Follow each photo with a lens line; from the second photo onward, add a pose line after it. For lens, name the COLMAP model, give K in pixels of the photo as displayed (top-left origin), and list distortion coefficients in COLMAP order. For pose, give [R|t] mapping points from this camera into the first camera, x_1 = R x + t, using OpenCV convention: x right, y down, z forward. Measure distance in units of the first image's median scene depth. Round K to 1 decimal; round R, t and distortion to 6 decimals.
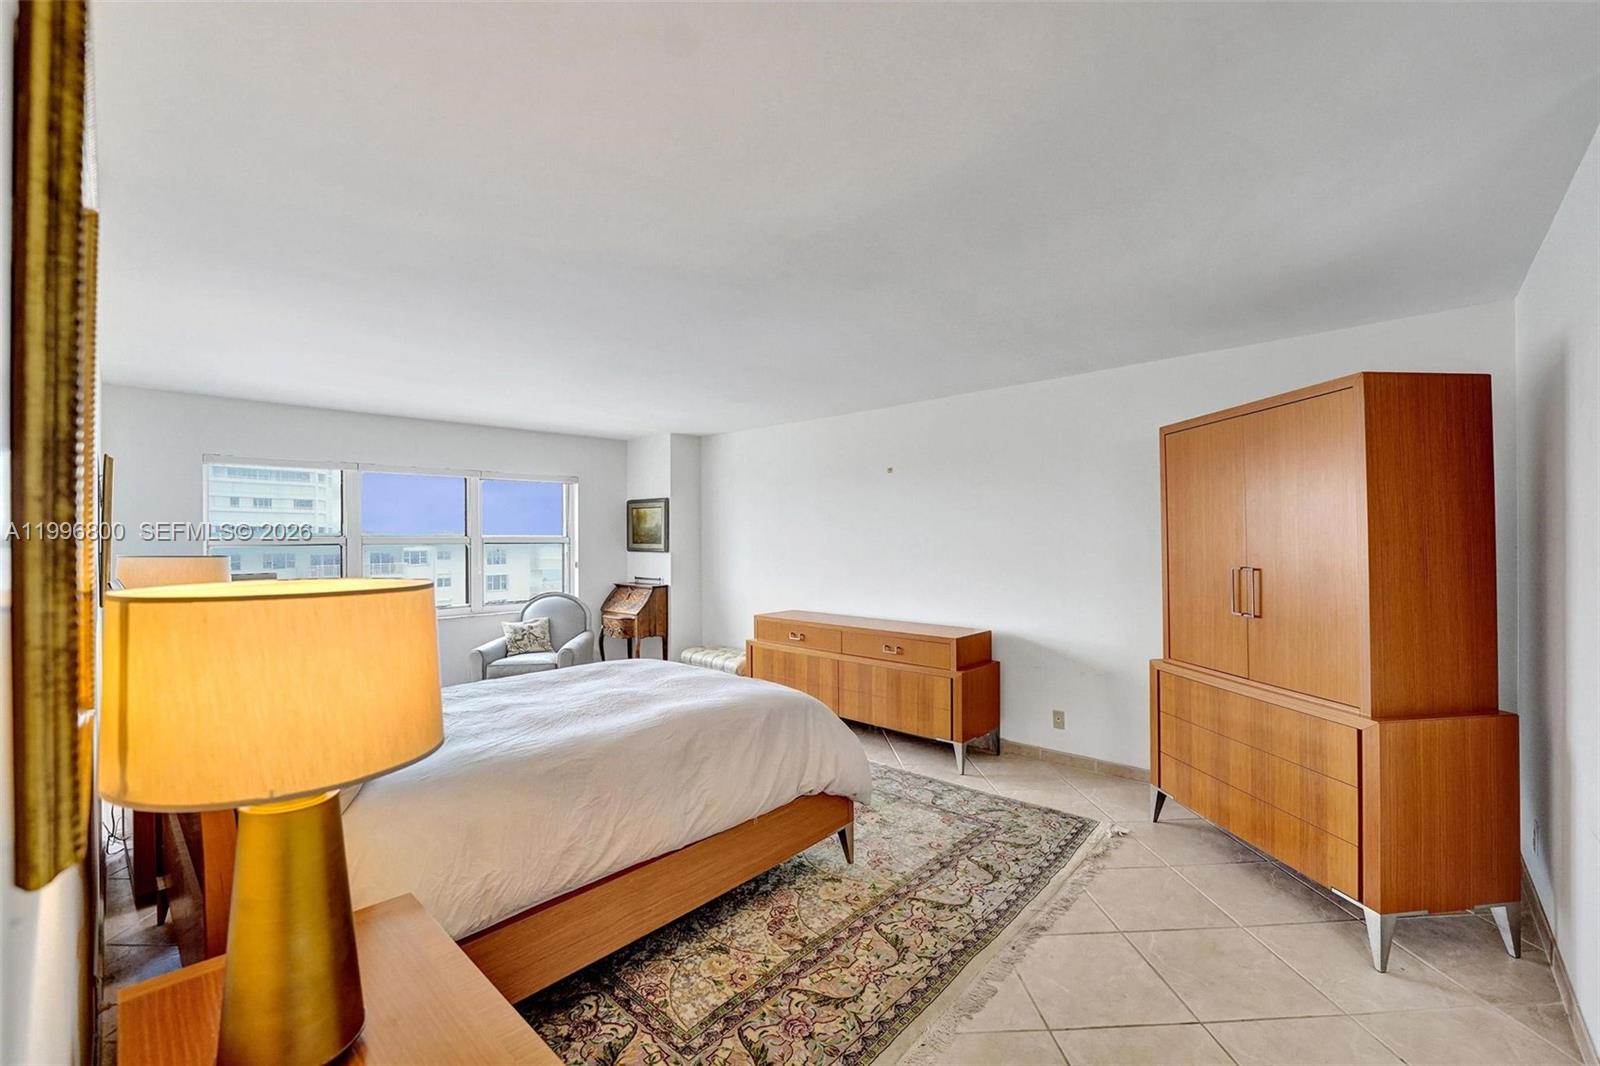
lens RADIAL K [[663.8, 0, 785.3], [0, 663.8, 529.5], [0, 0, 1]] dist [-0.021392, 0.000266]
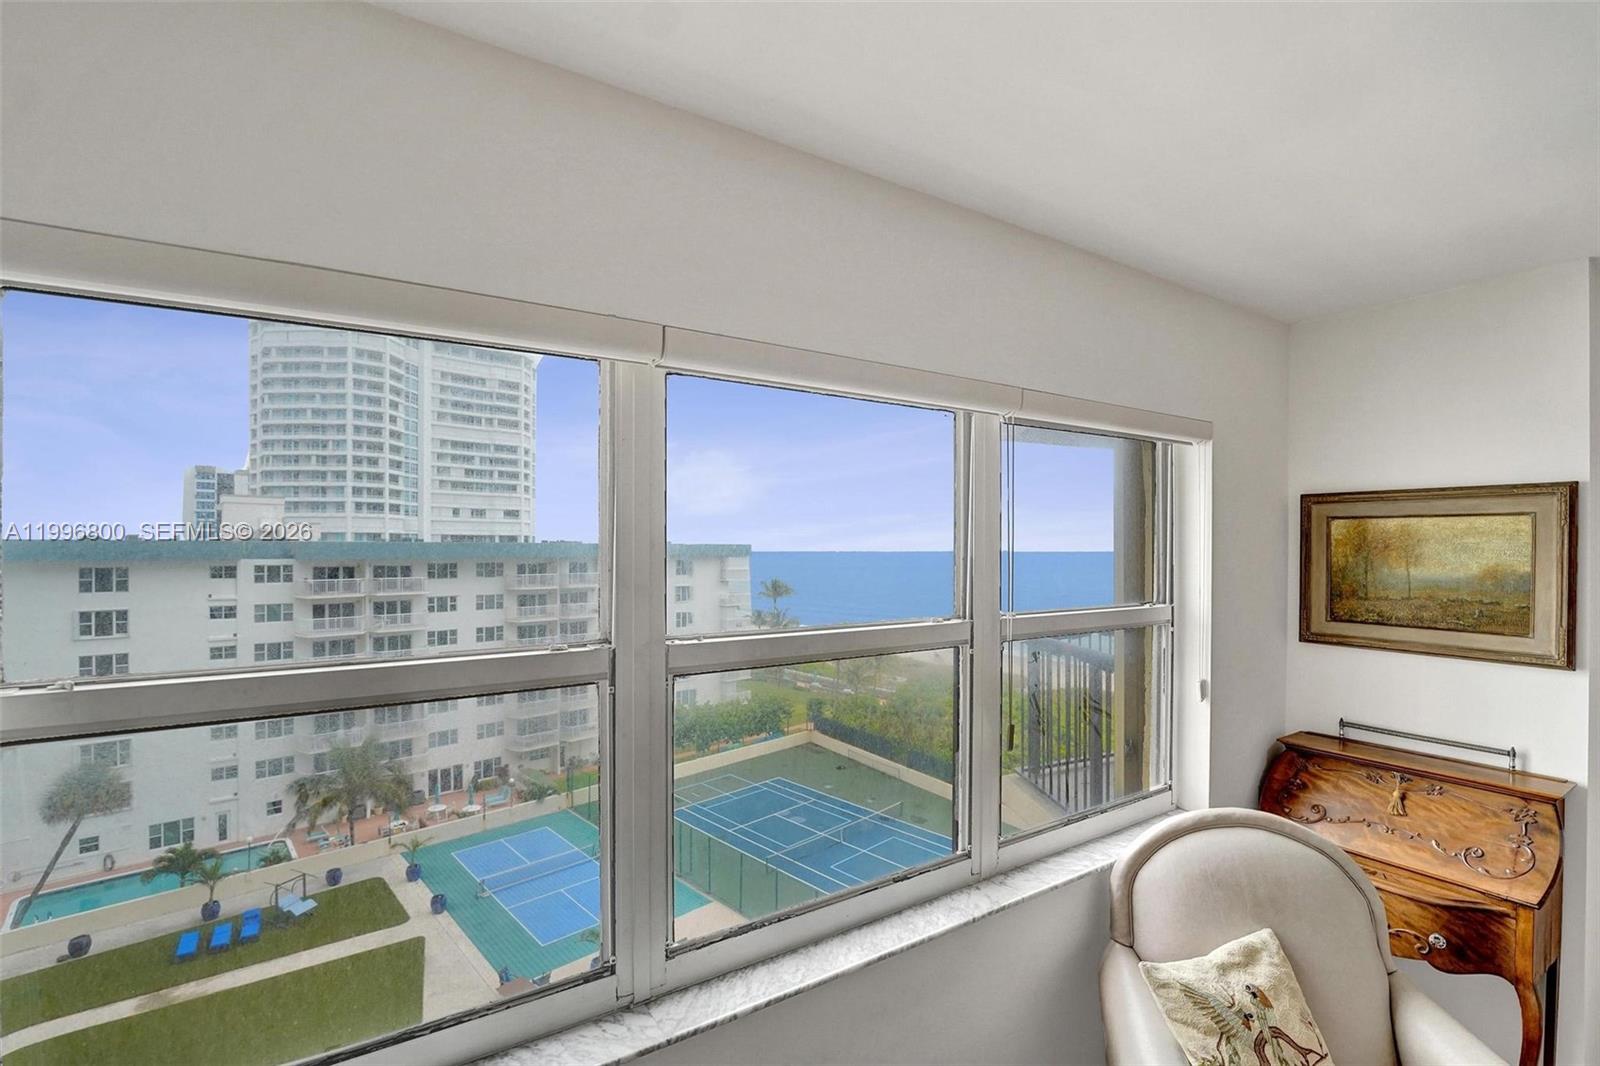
lens RADIAL K [[663.8, 0, 774.8], [0, 663.8, 545.8], [0, 0, 1]] dist [-0.021392, 0.000266]
pose [[0.967347, 0.005636, -0.253392, -0.996121], [-0.002378, 0.999911, 0.013163, -0.049954], [0.253444, -0.012130, 0.967274, 1.428030]]
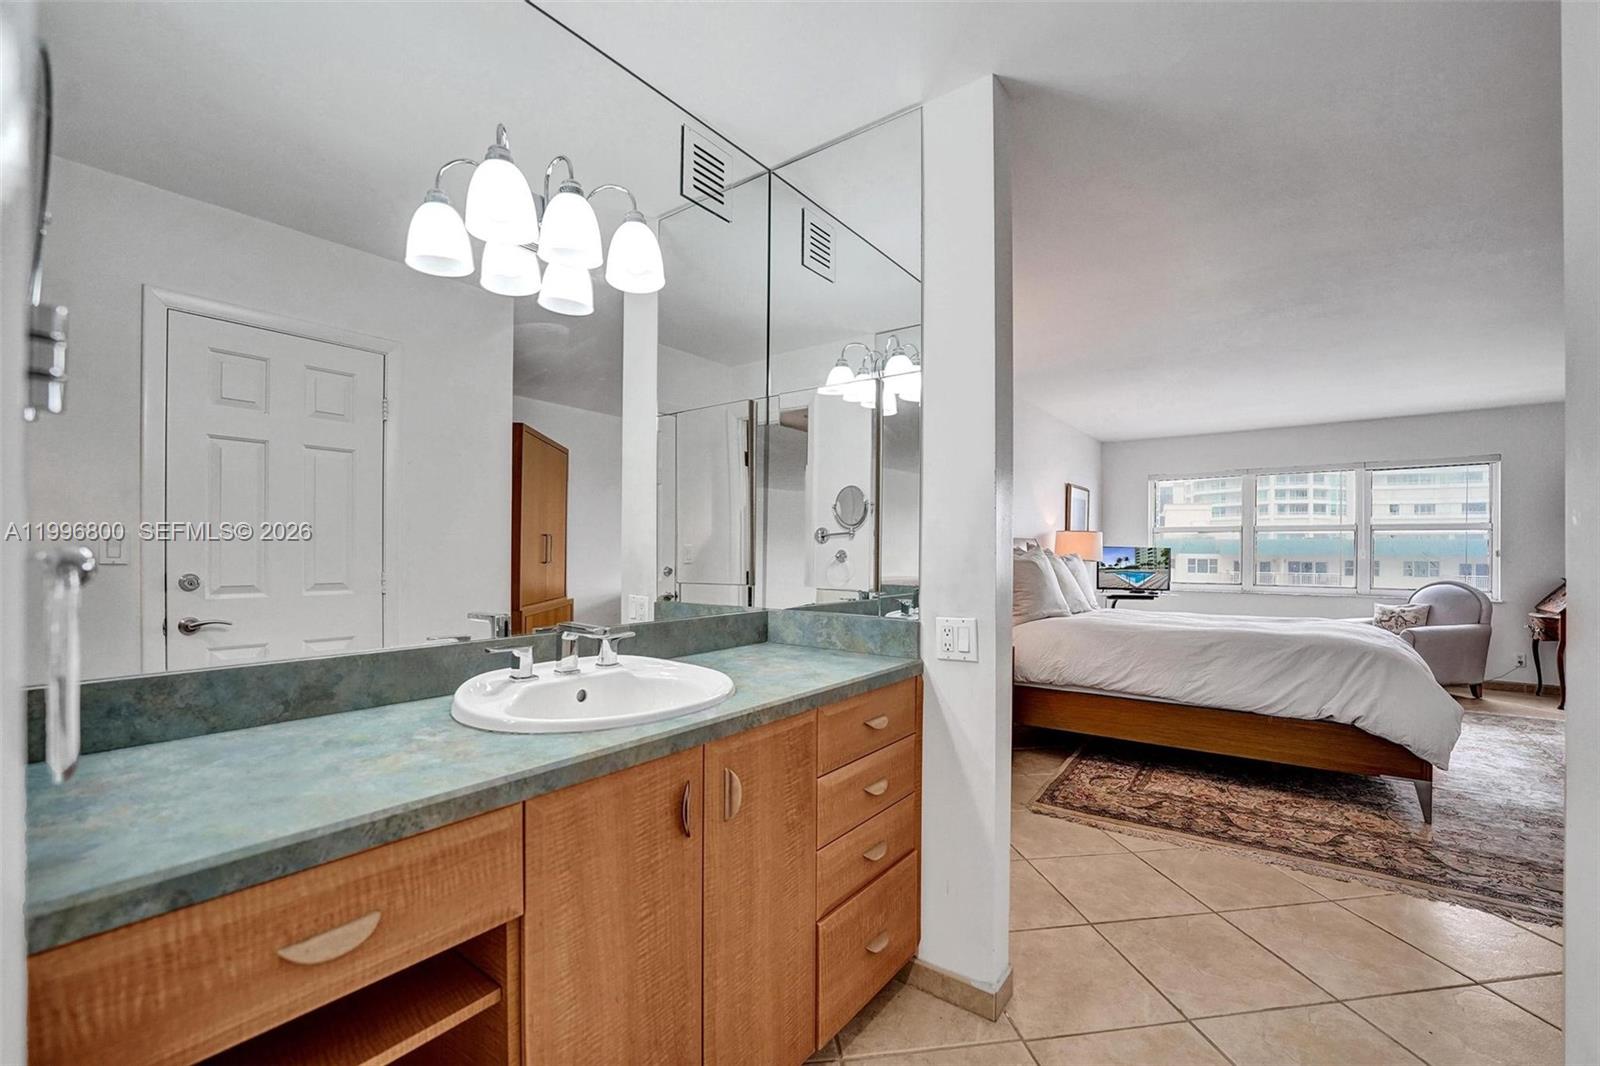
lens RADIAL K [[663.8, 0, 799.7], [0, 663.8, 544.0], [0, 0, 1]] dist [-0.021392, 0.000266]
pose [[0.108097, 0.000490, -0.994140, 1.013615], [0.006551, 0.999978, 0.001205, 0.073874], [0.994119, -0.006642, 0.108092, -0.061166]]
